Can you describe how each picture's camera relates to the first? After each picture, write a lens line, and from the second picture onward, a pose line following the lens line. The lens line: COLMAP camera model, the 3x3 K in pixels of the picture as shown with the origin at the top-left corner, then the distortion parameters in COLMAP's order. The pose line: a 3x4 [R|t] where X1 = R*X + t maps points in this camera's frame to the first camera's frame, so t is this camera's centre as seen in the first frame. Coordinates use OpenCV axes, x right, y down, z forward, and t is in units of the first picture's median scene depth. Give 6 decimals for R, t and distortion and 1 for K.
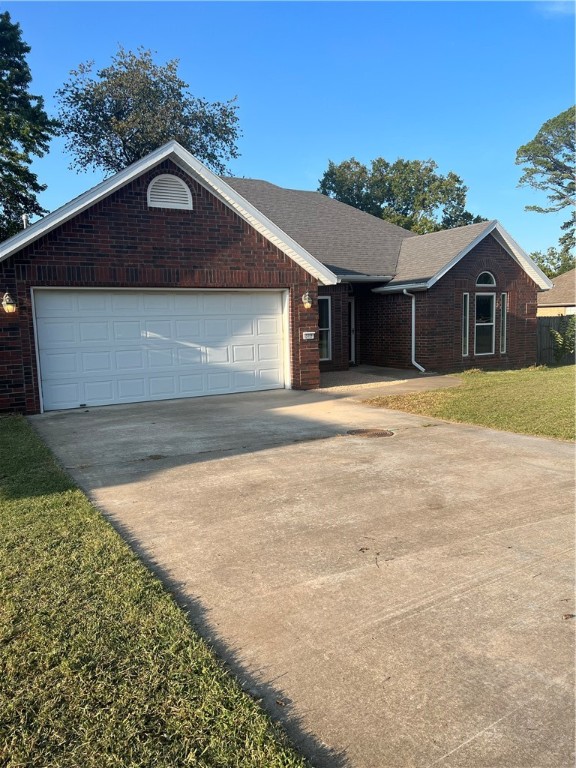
lens RADIAL K [[585.4, 0, 285.9], [0, 585.4, 387.3], [0, 0, 1]] dist [0.062668, -0.058240]
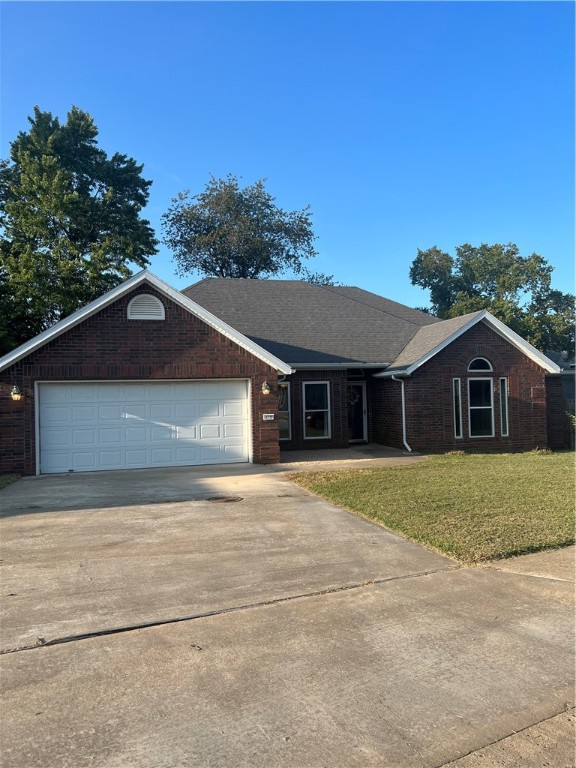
lens RADIAL K [[585.4, 0, 286.0], [0, 585.4, 385.2], [0, 0, 1]] dist [0.062668, -0.058240]
pose [[0.964226, -0.001342, -0.265079, 0.300419], [-0.033011, 0.991595, -0.125098, -0.005408], [0.263019, 0.129373, 0.956077, -0.092815]]
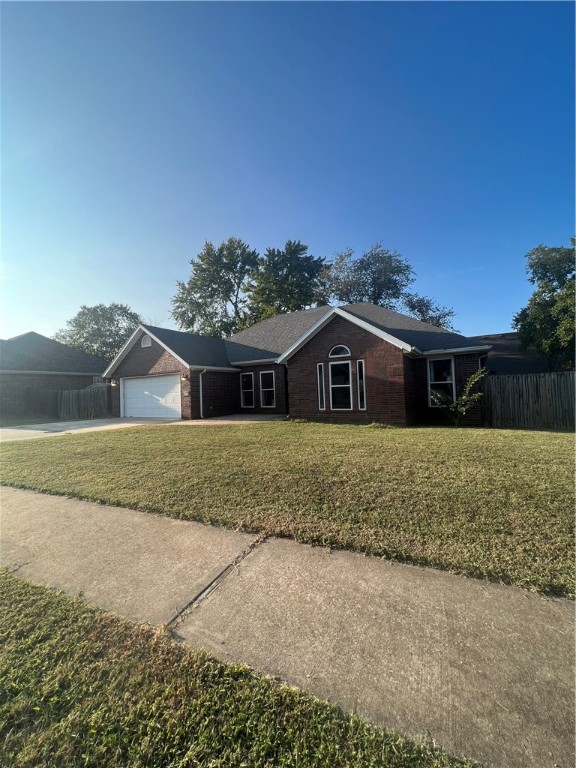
lens RADIAL K [[306.9, 0, 291.7], [0, 306.9, 382.6], [0, 0, 1]] dist [-0.002885, -0.000365]
pose [[0.473317, -0.015396, -0.880757, 0.930091], [-0.075059, 0.995506, -0.057738, -0.072717], [0.877688, 0.093437, 0.470035, 0.636808]]
